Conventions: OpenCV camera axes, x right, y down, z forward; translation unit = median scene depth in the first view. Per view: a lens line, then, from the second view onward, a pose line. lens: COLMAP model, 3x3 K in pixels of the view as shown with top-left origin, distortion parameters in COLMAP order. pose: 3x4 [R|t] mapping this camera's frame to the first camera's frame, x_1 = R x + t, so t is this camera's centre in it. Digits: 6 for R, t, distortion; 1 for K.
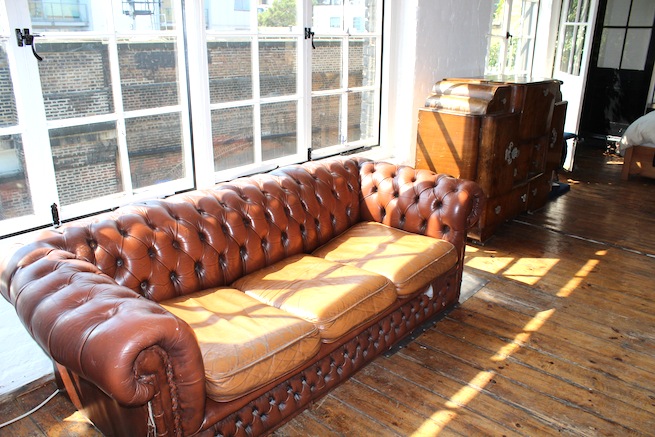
lens RADIAL K [[547.9, 0, 327.5], [0, 547.9, 218.5], [0, 0, 1]] dist [-0.171431, 0.173517]
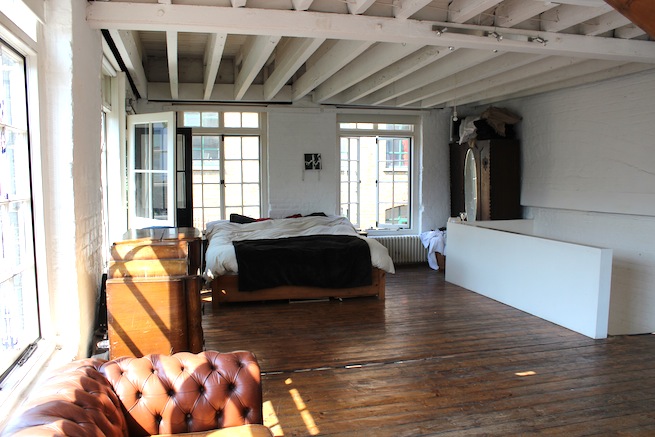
lens RADIAL K [[547.9, 0, 327.5], [0, 547.9, 218.5], [0, 0, 1]] dist [-0.171431, 0.173517]
pose [[0.558131, -0.083293, 0.825562, -0.318366], [0.284979, 0.953669, -0.096446, -0.125822], [-0.779280, 0.289097, 0.556009, 0.264930]]
